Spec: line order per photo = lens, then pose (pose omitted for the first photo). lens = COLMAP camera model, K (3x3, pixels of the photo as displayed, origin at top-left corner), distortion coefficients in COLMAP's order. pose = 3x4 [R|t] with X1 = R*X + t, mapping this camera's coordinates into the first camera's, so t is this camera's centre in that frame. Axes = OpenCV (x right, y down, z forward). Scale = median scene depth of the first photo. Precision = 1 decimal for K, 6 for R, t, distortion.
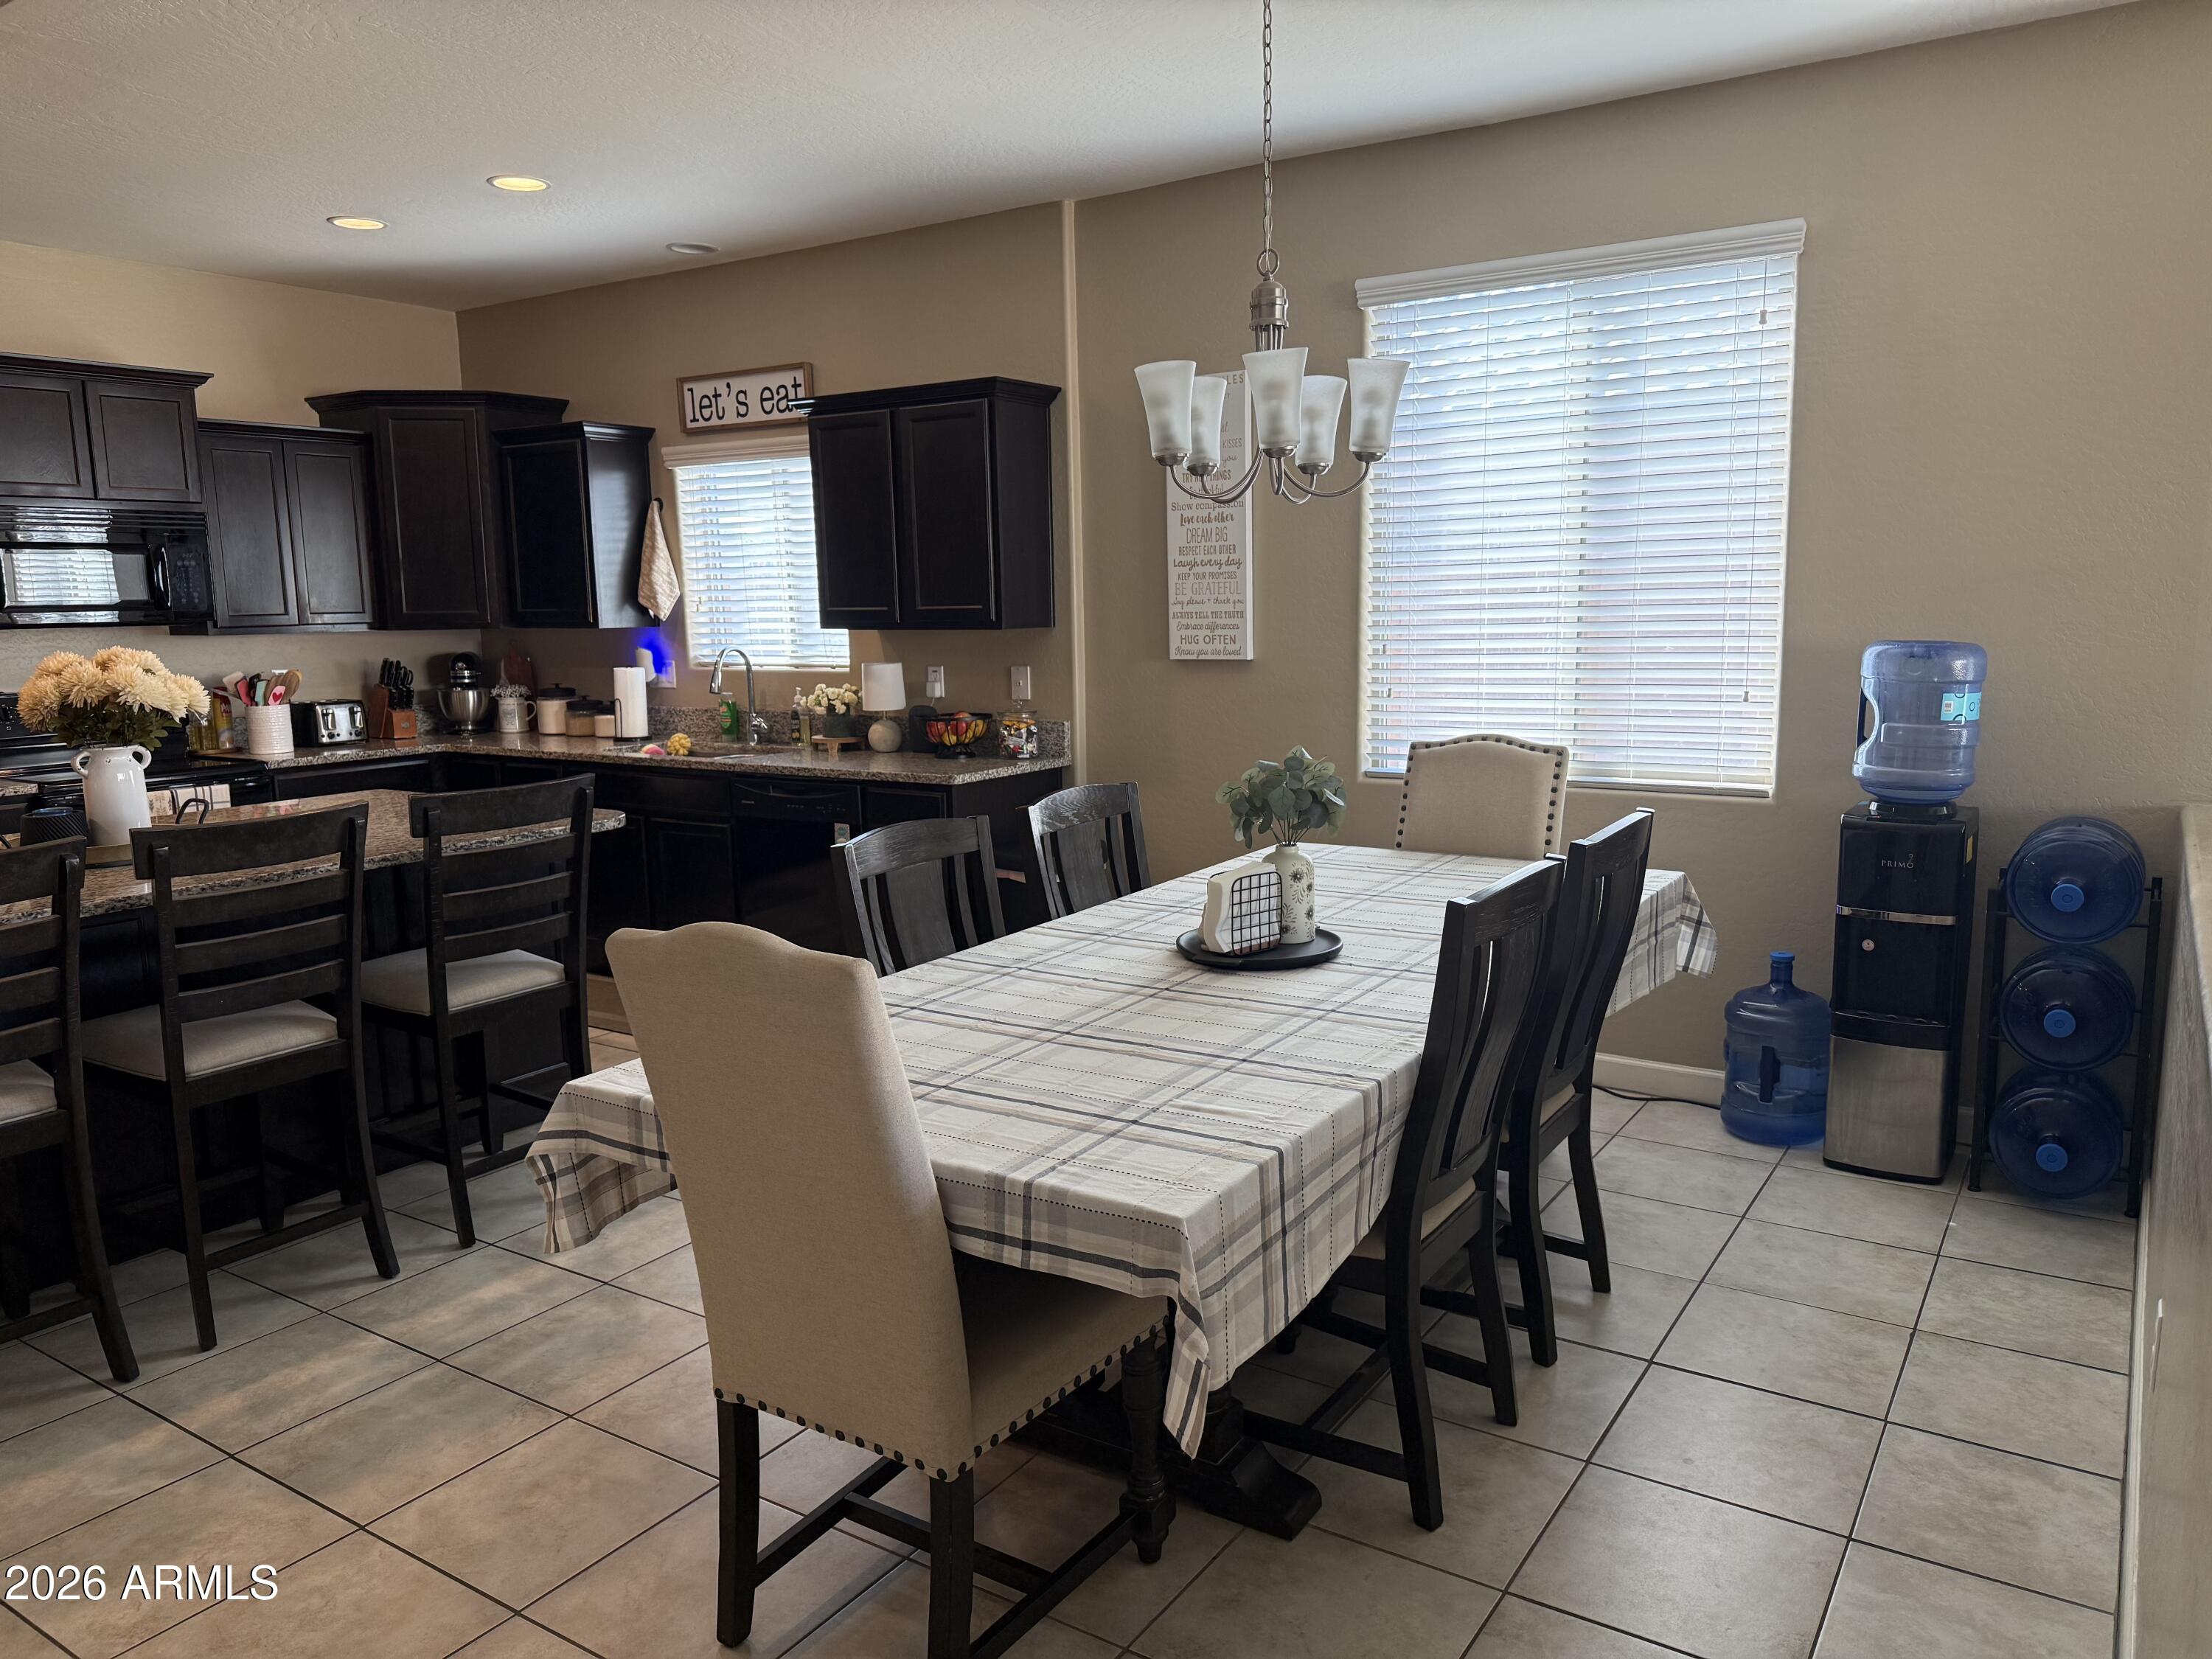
lens RADIAL K [[1543.2, 0, 1123.0], [0, 1543.2, 840.6], [0, 0, 1]] dist [0.032854, -0.038155]
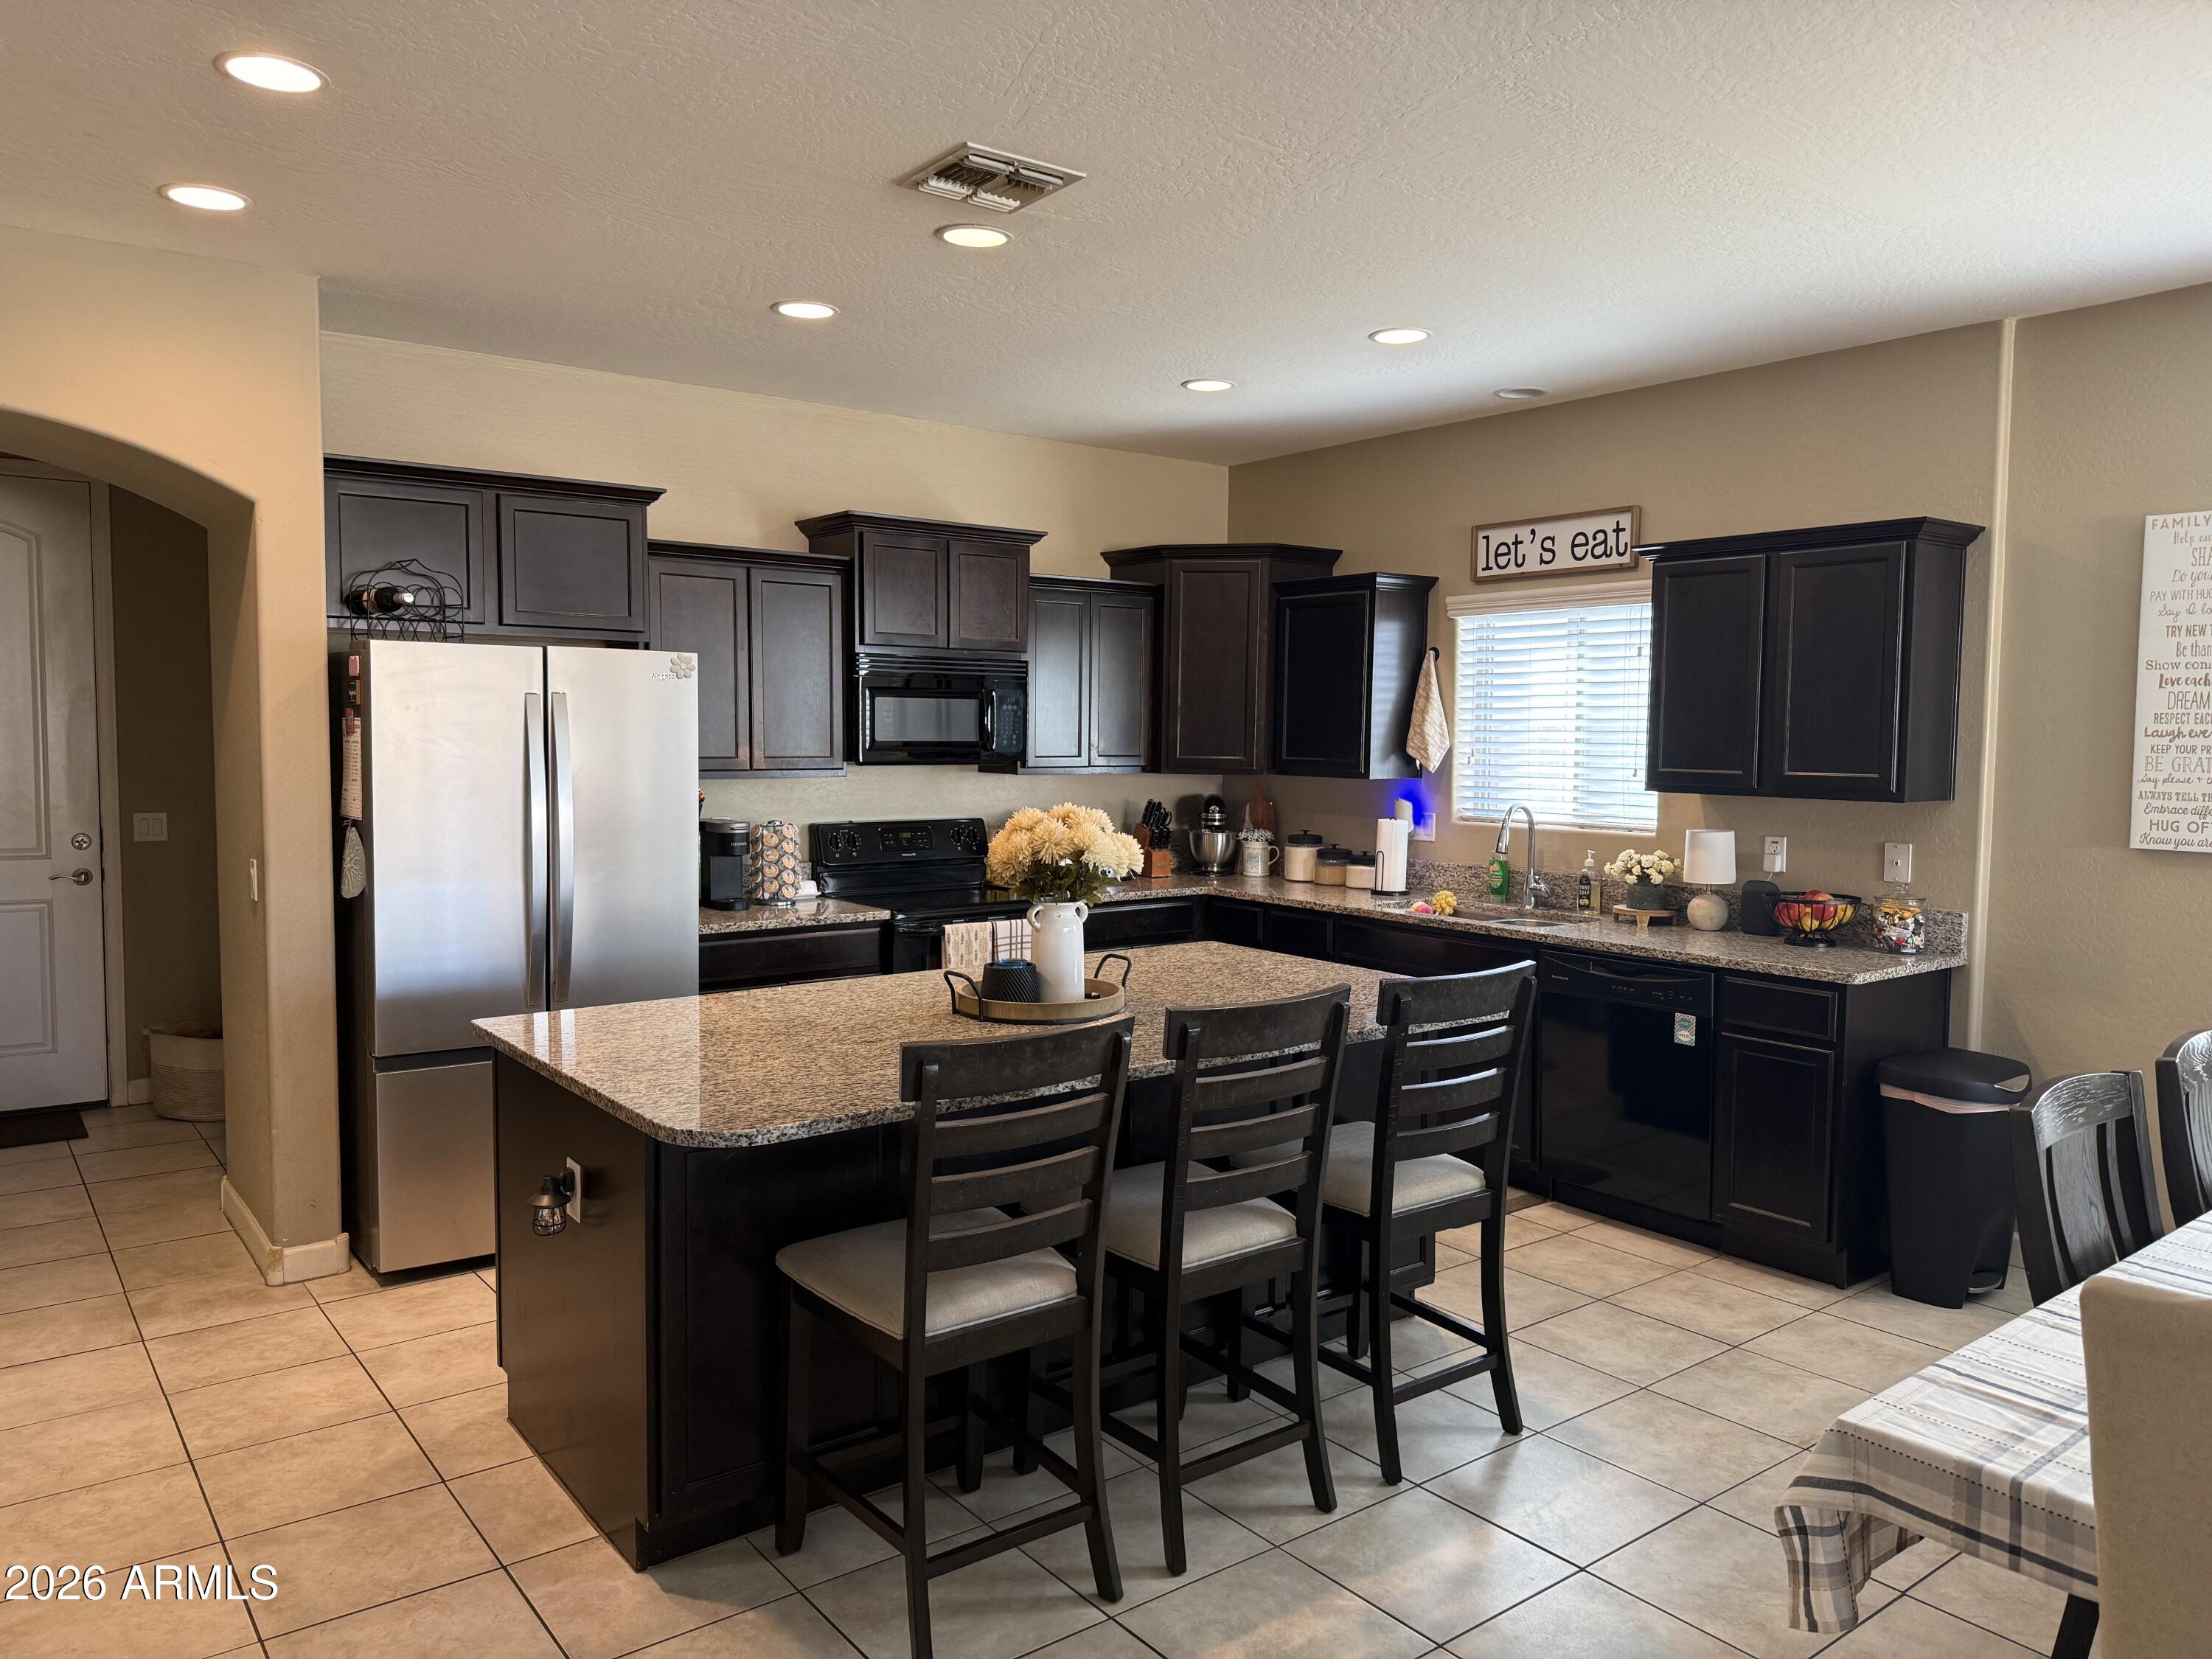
lens RADIAL K [[1543.2, 0, 1113.9], [0, 1543.2, 829.8], [0, 0, 1]] dist [0.032854, -0.038155]
pose [[0.940257, 0.045847, -0.337364, -0.188037], [-0.076045, 0.994139, -0.076840, -0.021406], [0.331864, 0.097904, 0.938233, 0.044672]]
